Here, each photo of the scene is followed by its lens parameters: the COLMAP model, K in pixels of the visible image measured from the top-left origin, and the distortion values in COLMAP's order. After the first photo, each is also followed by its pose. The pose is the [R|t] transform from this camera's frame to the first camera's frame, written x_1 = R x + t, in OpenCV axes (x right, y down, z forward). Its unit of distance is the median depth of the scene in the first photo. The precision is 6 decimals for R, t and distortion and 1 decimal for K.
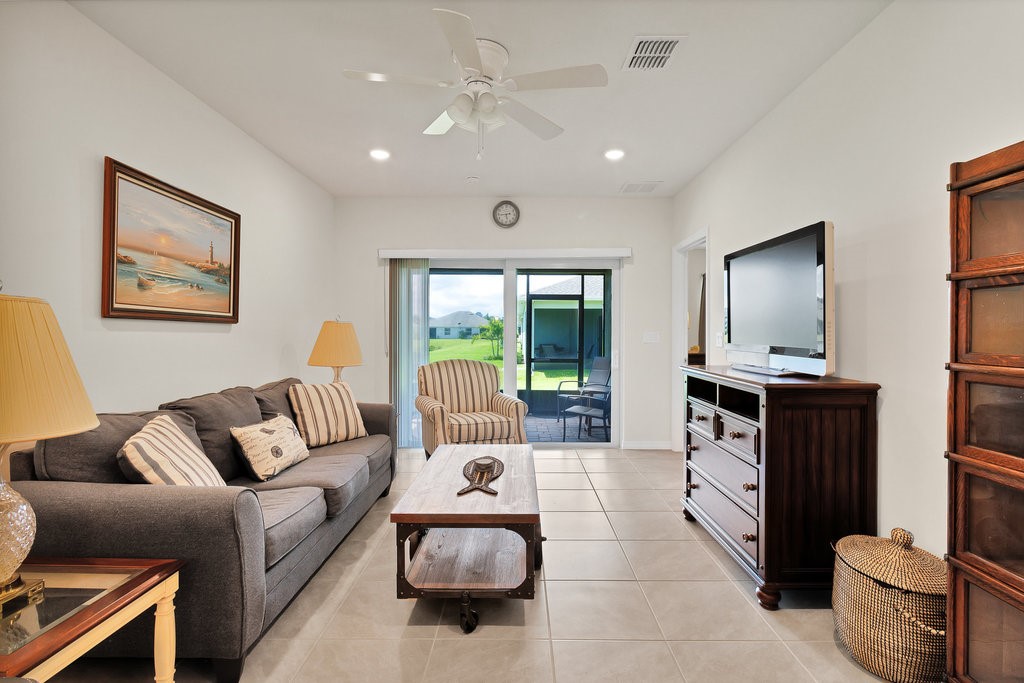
lens RADIAL K [[487.2, 0, 519.2], [0, 487.2, 333.9], [0, 0, 1]] dist [0.004754, 0.000289]
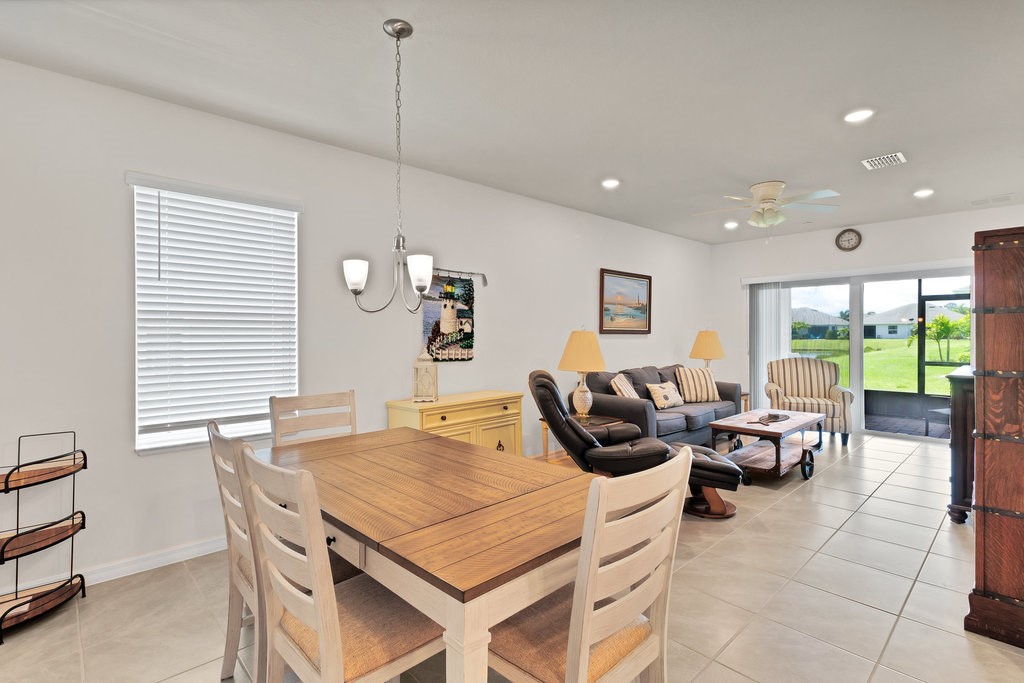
lens RADIAL K [[498.4, 0, 518.6], [0, 498.4, 339.8], [0, 0, 1]] dist [0.002954, 0.000594]
pose [[0.694481, 0.002980, -0.719505, 0.502130], [0.006714, 0.999921, 0.010622, -0.024734], [0.719479, -0.012207, 0.694407, -0.778388]]
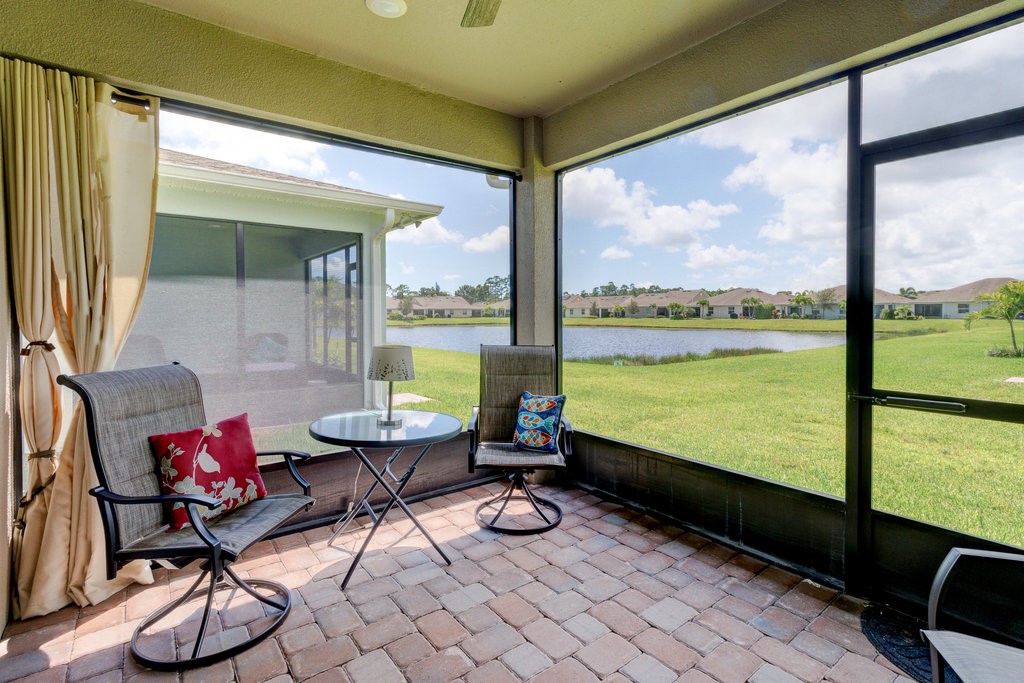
lens RADIAL K [[478.6, 0, 516.0], [0, 478.6, 336.4], [0, 0, 1]] dist [0.001951, 0.000555]
pose [[0.605781, 0.031504, -0.795008, 0.320083], [0.006129, 0.999001, 0.044258, 0.021801], [0.795608, -0.031684, 0.604982, 1.940561]]
